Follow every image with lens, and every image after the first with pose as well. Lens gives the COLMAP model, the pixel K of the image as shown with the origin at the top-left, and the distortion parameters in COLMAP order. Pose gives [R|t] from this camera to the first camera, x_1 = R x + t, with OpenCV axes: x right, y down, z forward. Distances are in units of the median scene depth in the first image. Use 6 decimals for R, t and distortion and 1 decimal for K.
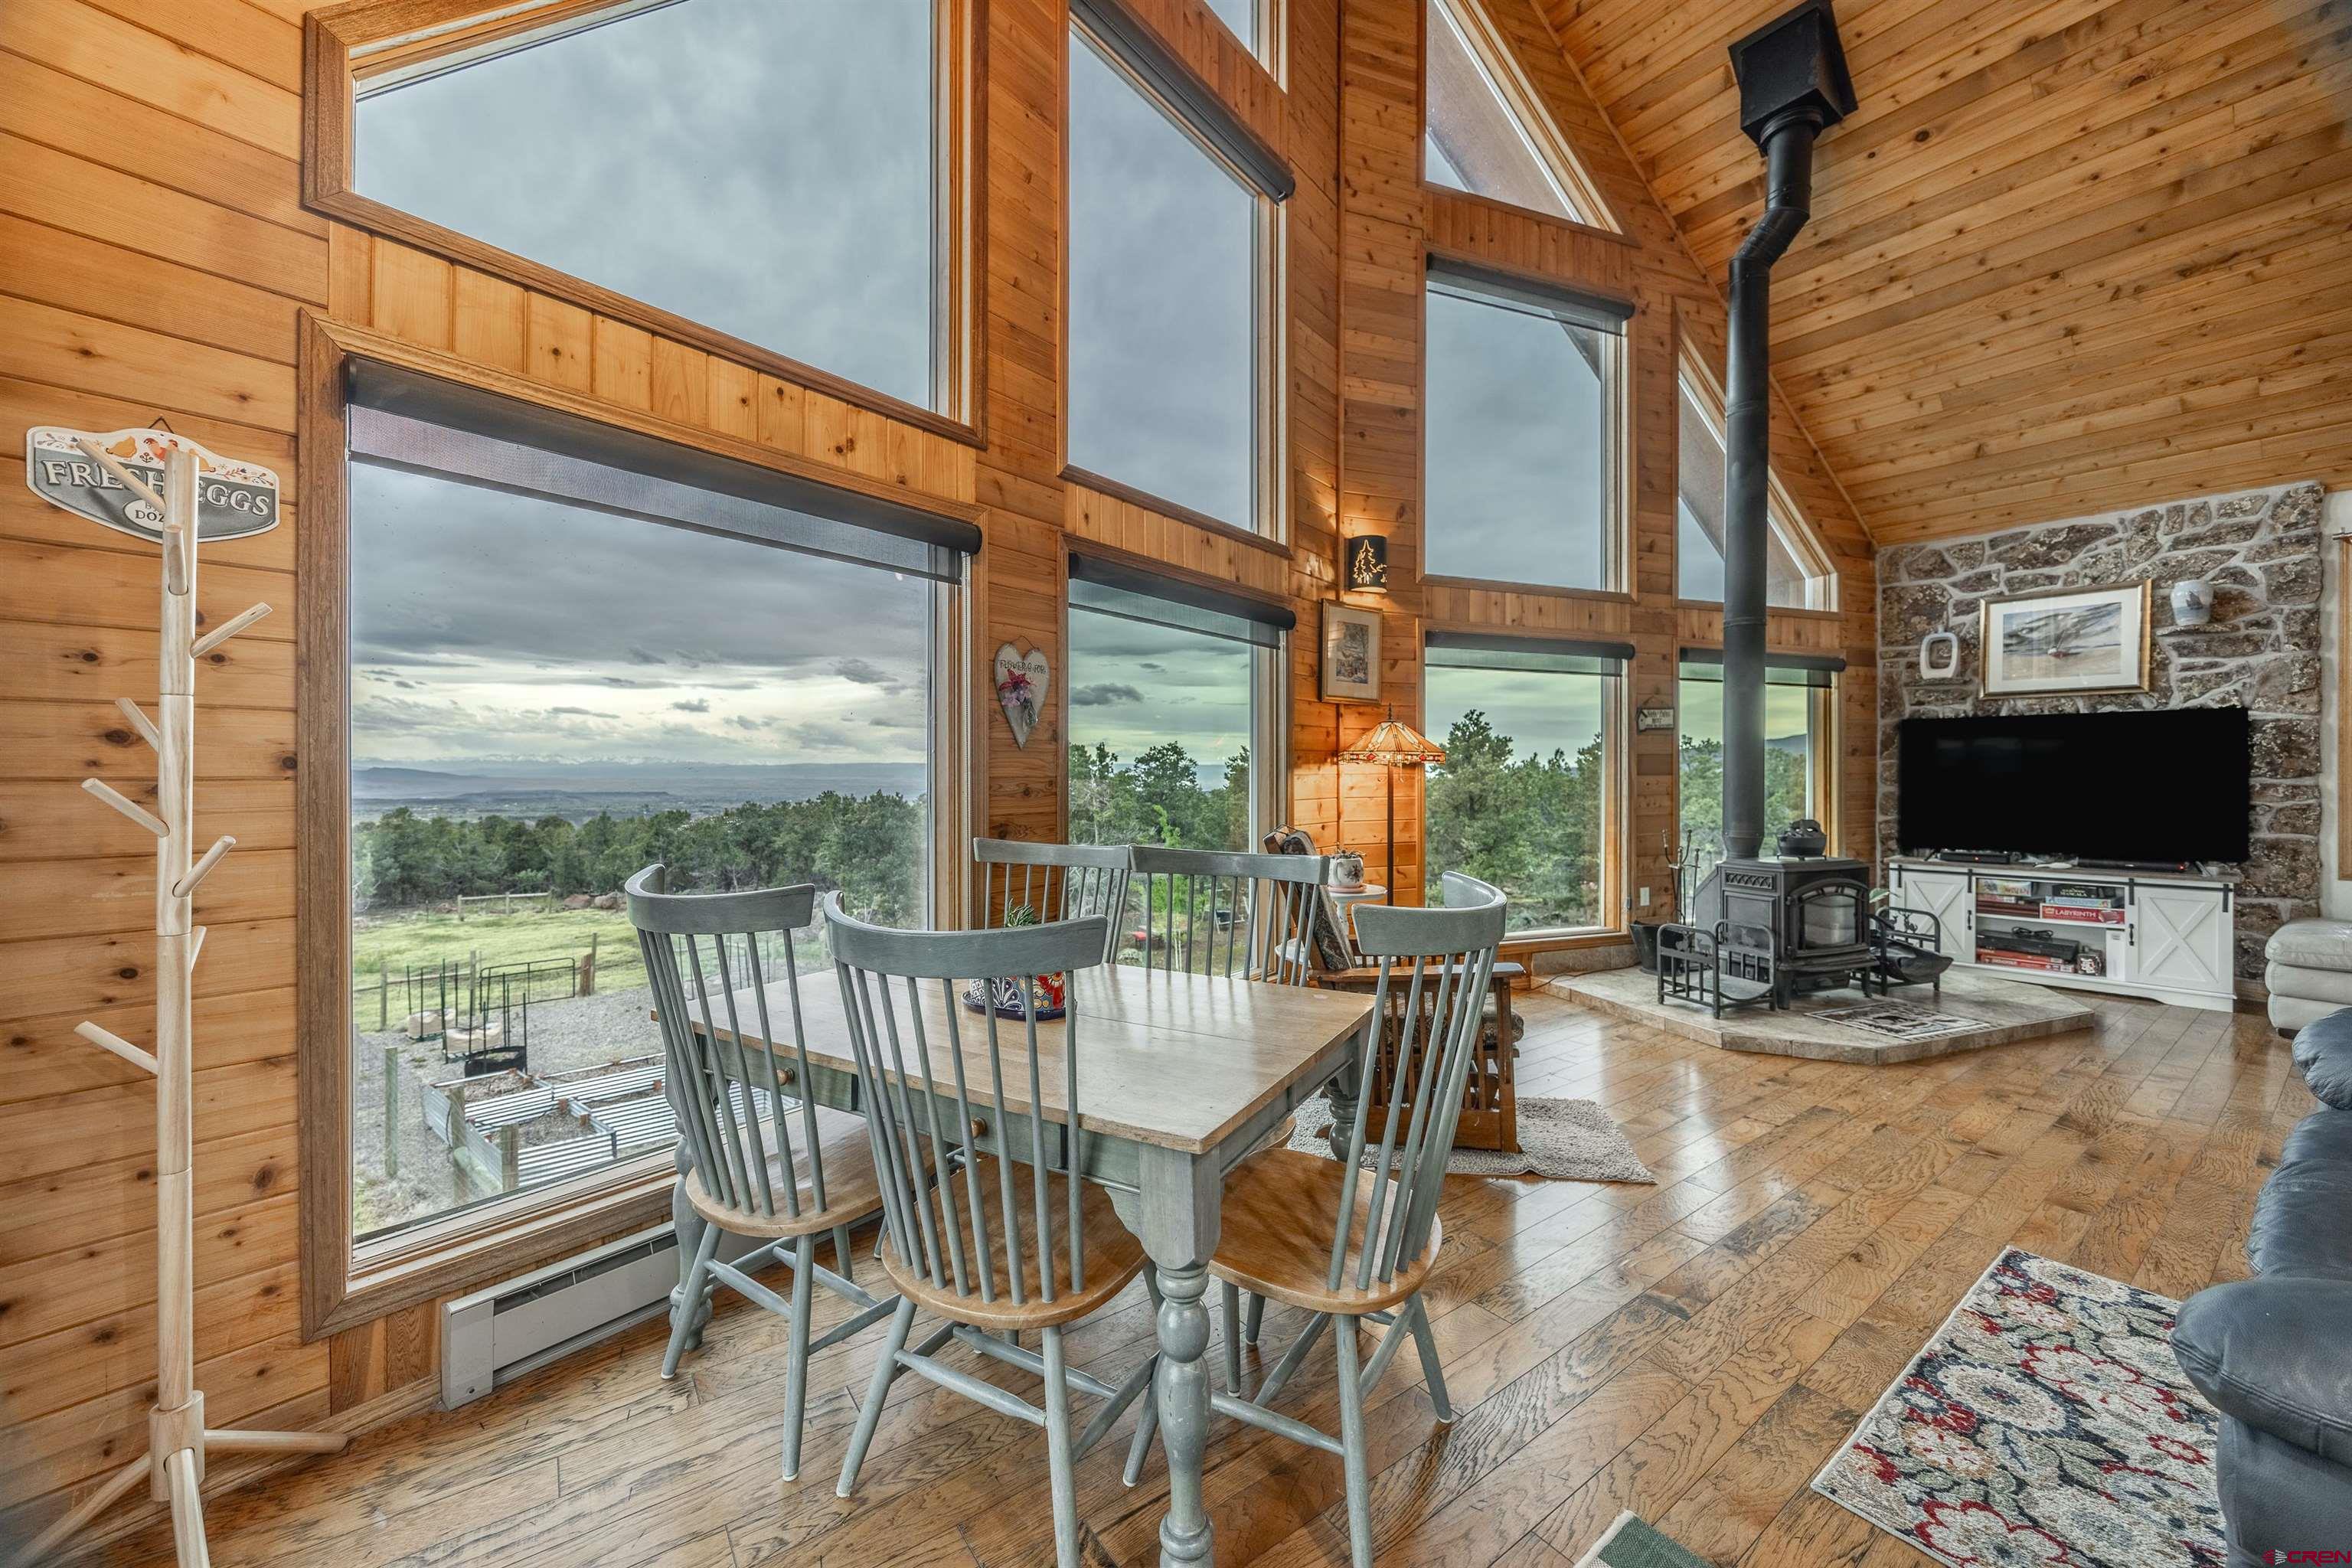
lens RADIAL K [[901.0, 0, 1173.3], [0, 901.0, 775.7], [0, 0, 1]] dist [-0.003928, 0.000101]
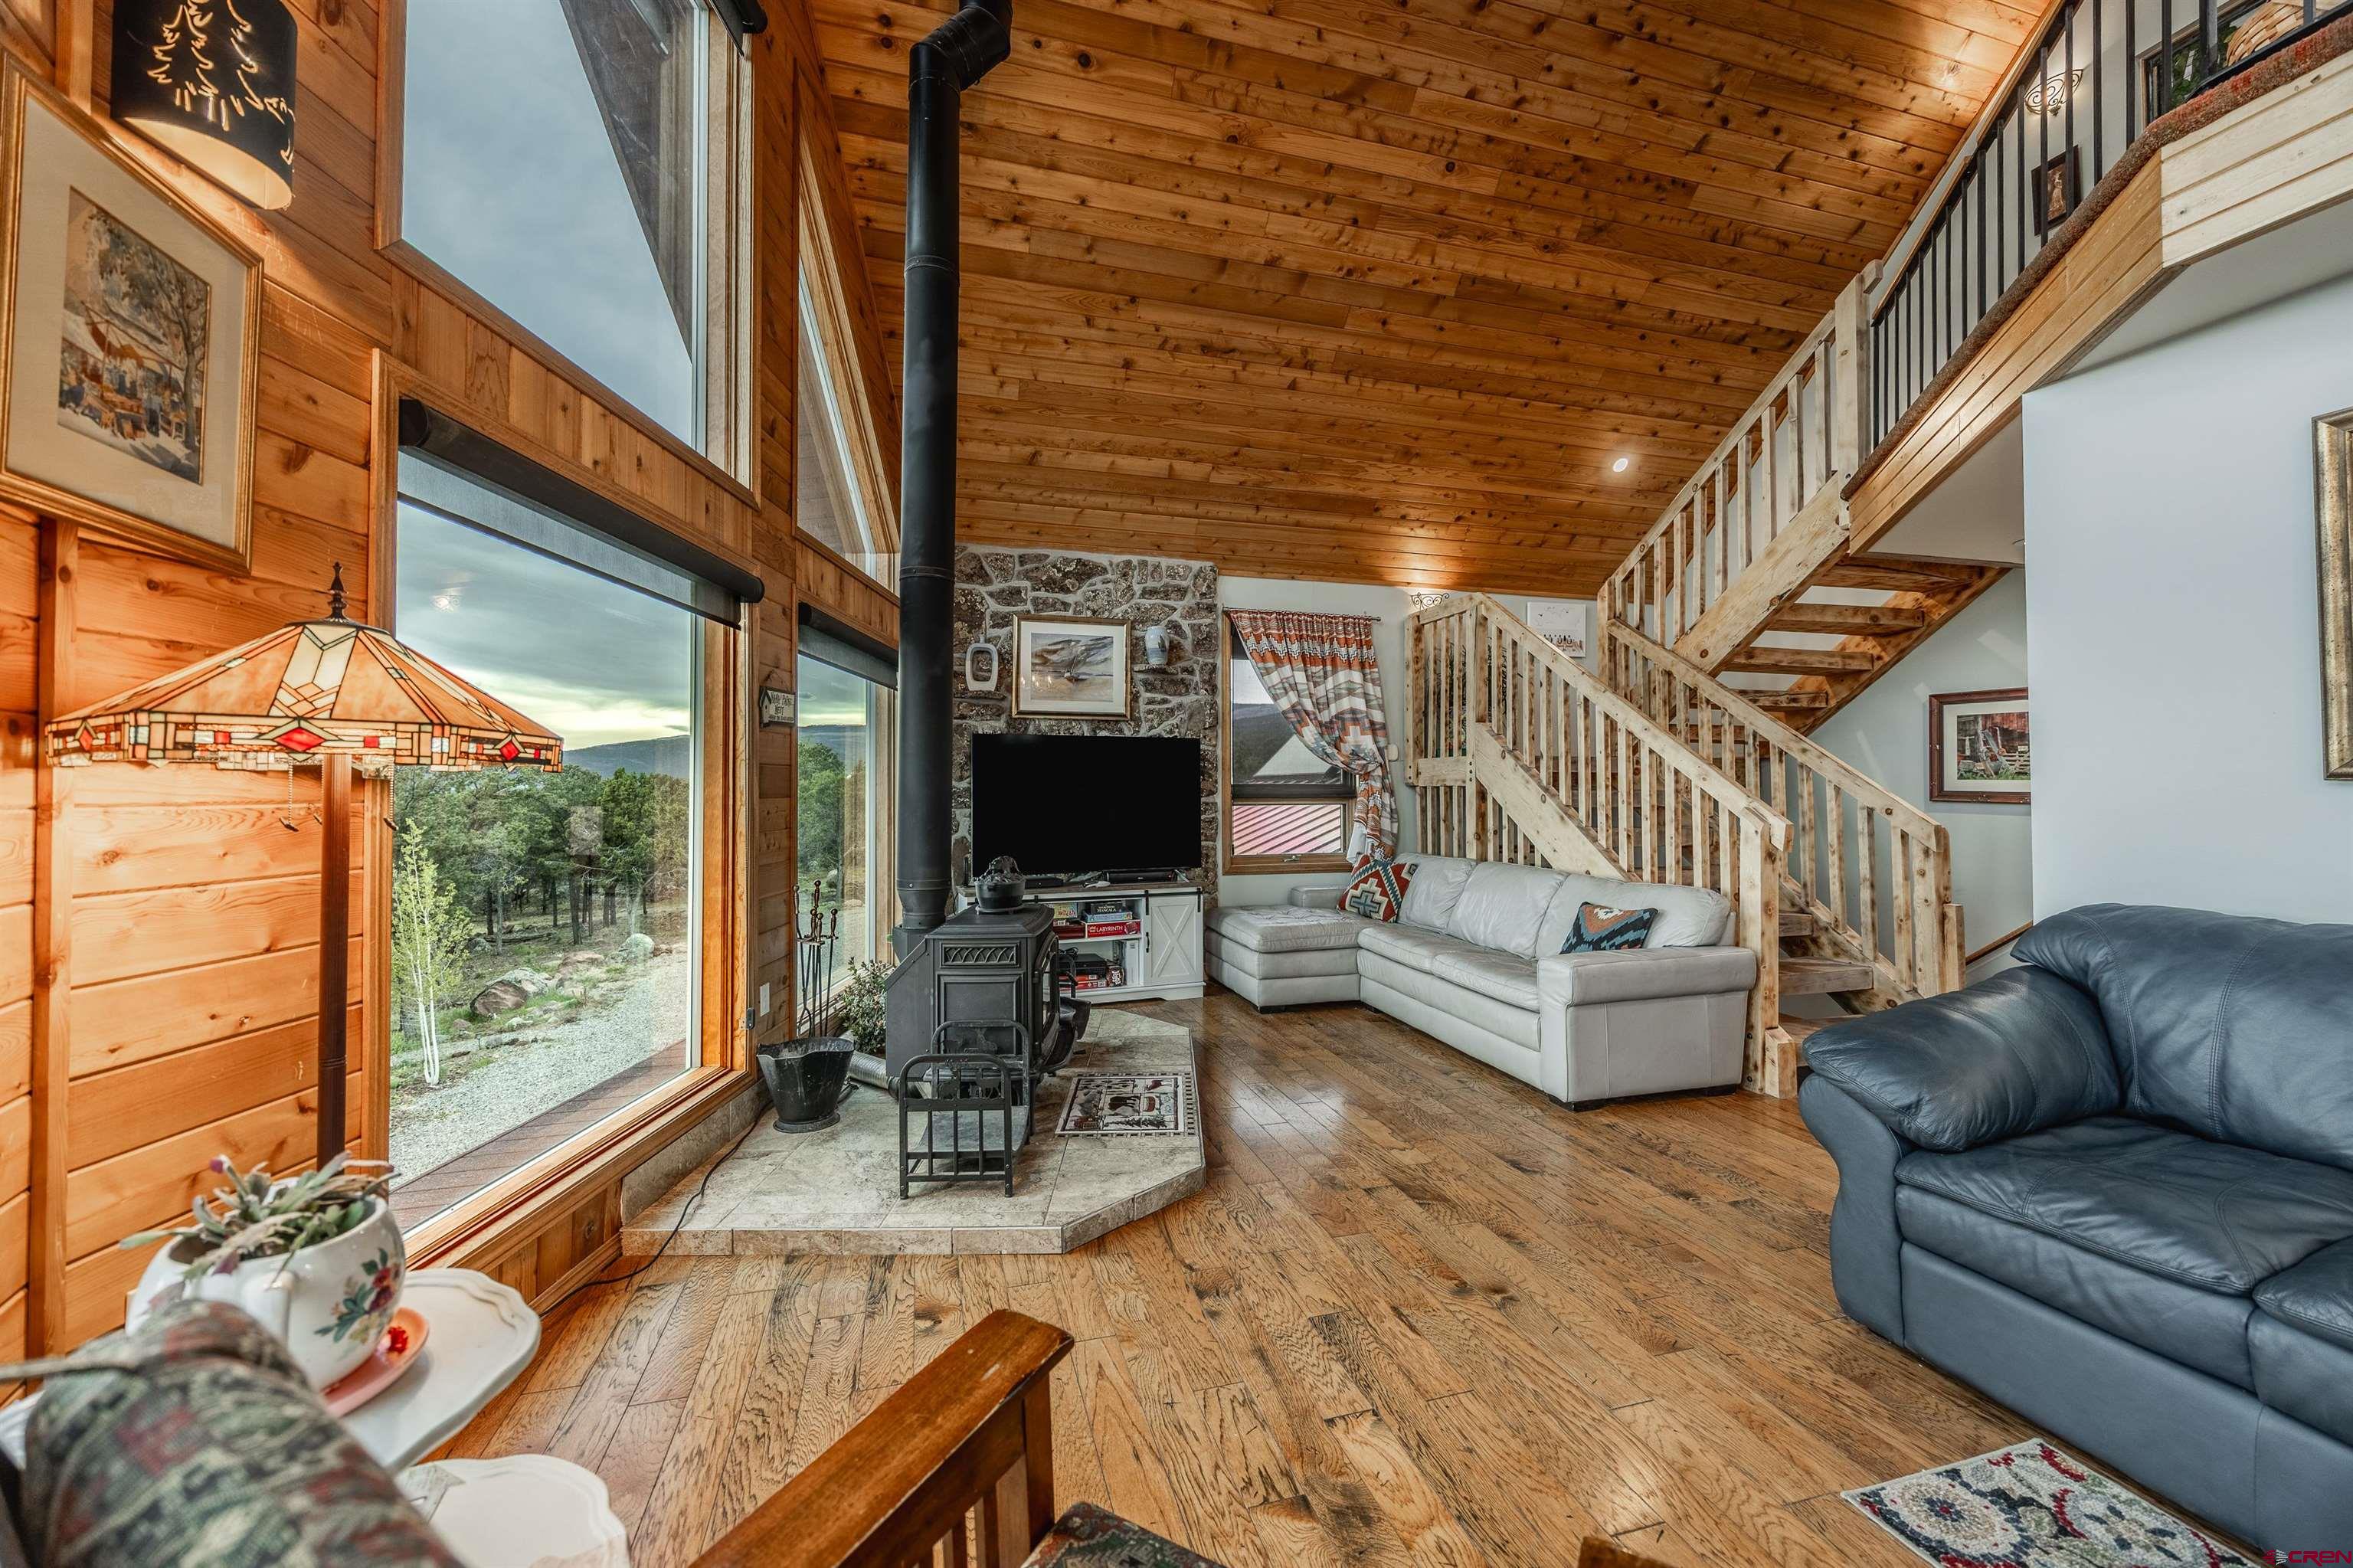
lens RADIAL K [[901.4, 0, 1173.8], [0, 901.4, 775.7], [0, 0, 1]] dist [-0.003928, 0.000101]
pose [[0.343853, 0.015330, 0.938898, 0.051948], [0.005073, 0.999822, -0.018182, -0.003699], [-0.939010, 0.011015, 0.343714, 0.564494]]
